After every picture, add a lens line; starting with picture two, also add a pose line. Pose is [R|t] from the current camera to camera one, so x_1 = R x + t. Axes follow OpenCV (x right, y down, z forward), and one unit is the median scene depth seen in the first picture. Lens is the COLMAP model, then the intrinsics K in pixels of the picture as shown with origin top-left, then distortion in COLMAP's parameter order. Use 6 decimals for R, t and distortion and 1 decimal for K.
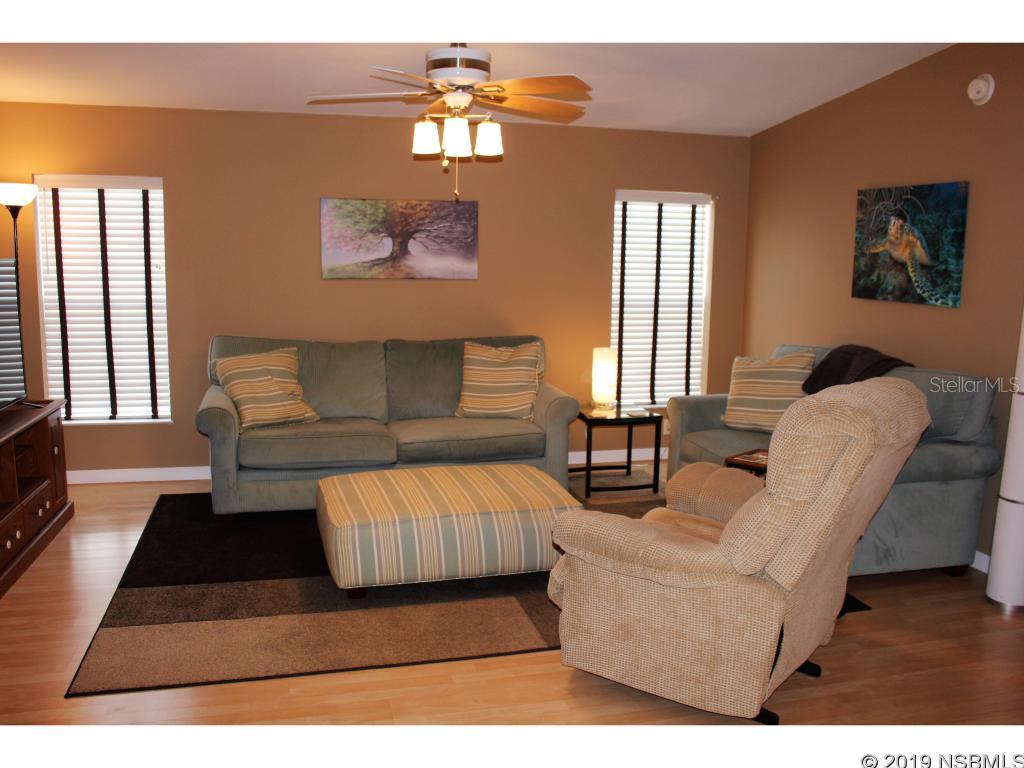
lens RADIAL K [[858.5, 0, 511.7], [0, 858.5, 387.4], [0, 0, 1]] dist [-0.146101, 0.084079]
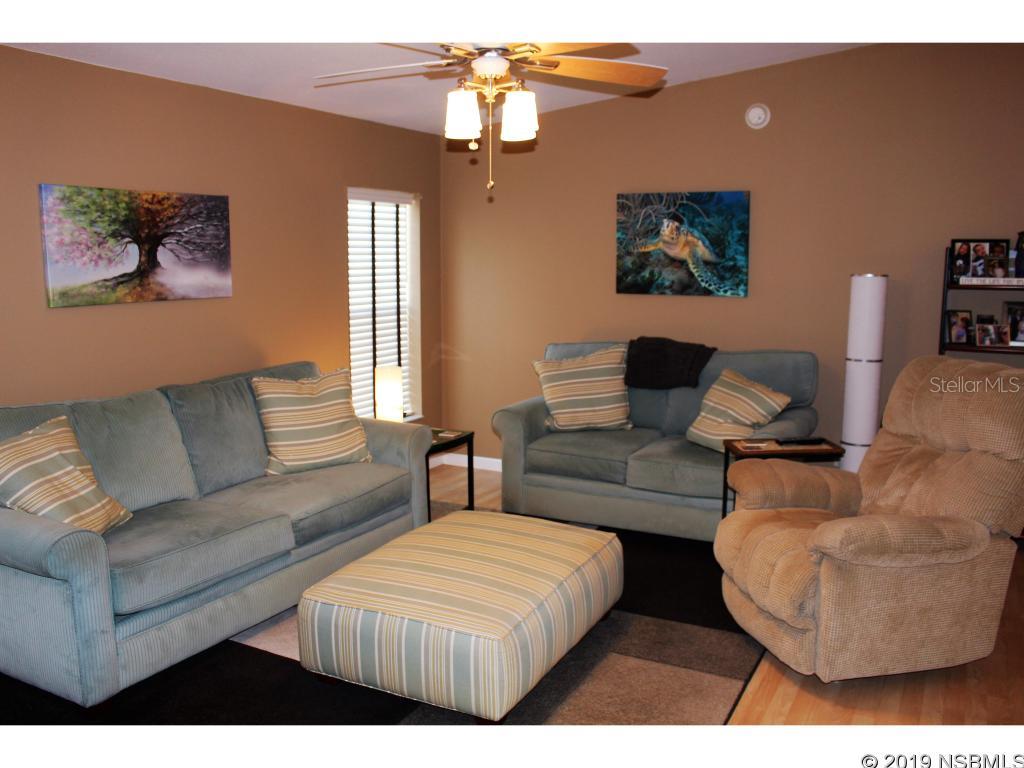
lens RADIAL K [[858.5, 0, 517.0], [0, 858.5, 388.8], [0, 0, 1]] dist [-0.146101, 0.084079]
pose [[0.685217, -0.124566, 0.717608, -0.443541], [0.124701, 0.990782, 0.052913, -0.054890], [-0.717585, 0.053230, 0.694434, 0.305348]]
